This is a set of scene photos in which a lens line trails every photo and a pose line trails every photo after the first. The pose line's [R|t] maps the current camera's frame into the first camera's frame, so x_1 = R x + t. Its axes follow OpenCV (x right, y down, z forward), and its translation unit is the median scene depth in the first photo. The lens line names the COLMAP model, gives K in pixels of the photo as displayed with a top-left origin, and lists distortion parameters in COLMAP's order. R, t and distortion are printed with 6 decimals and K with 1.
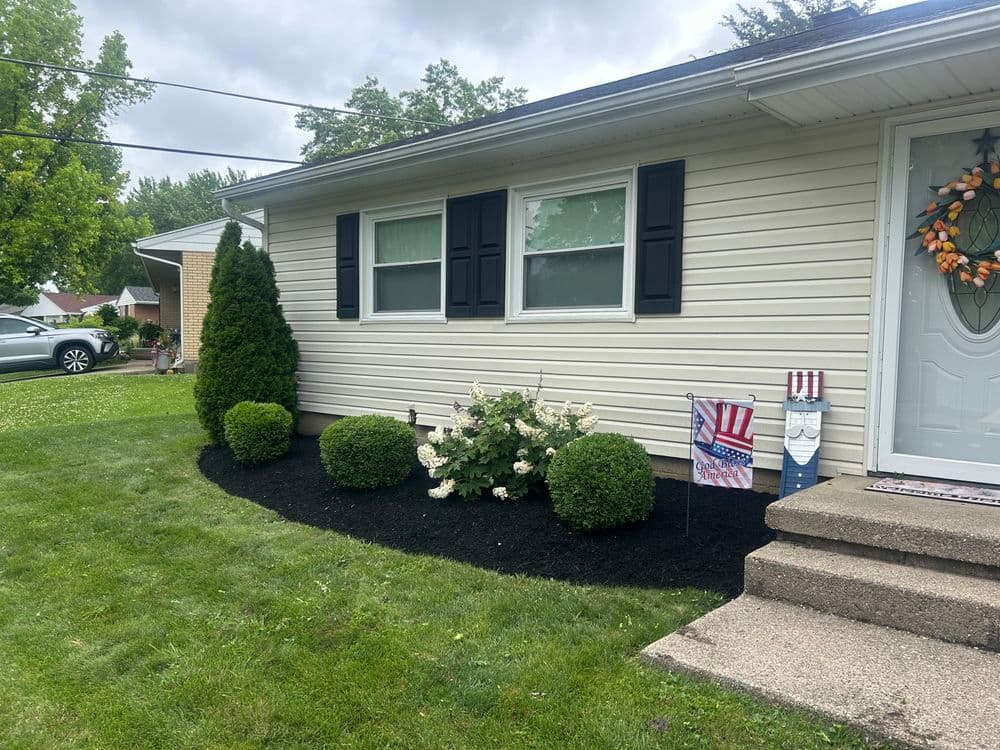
lens RADIAL K [[749.0, 0, 500.0], [0, 749.0, 375.3], [0, 0, 1]] dist [0.000065, -0.018090]
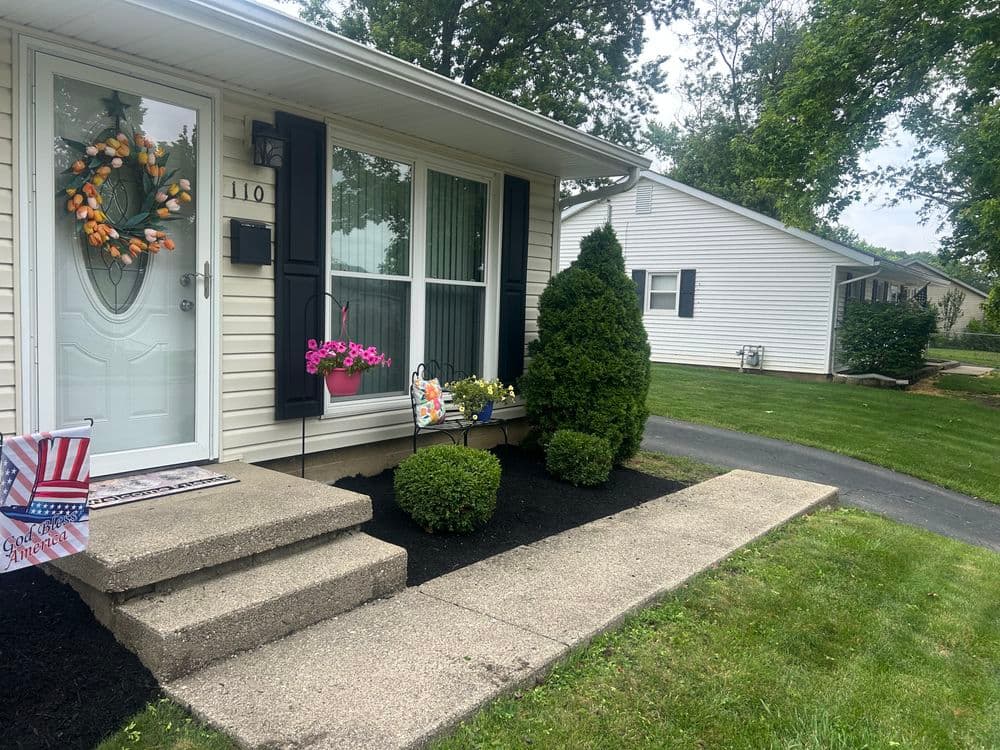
lens RADIAL K [[749.0, 0, 500.1], [0, 749.0, 376.6], [0, 0, 1]] dist [0.000065, -0.018090]
pose [[-0.075168, -0.107986, 0.991307, -0.369736], [0.007605, 0.994028, 0.108859, -0.083438], [-0.997142, 0.015722, -0.073897, 0.652370]]
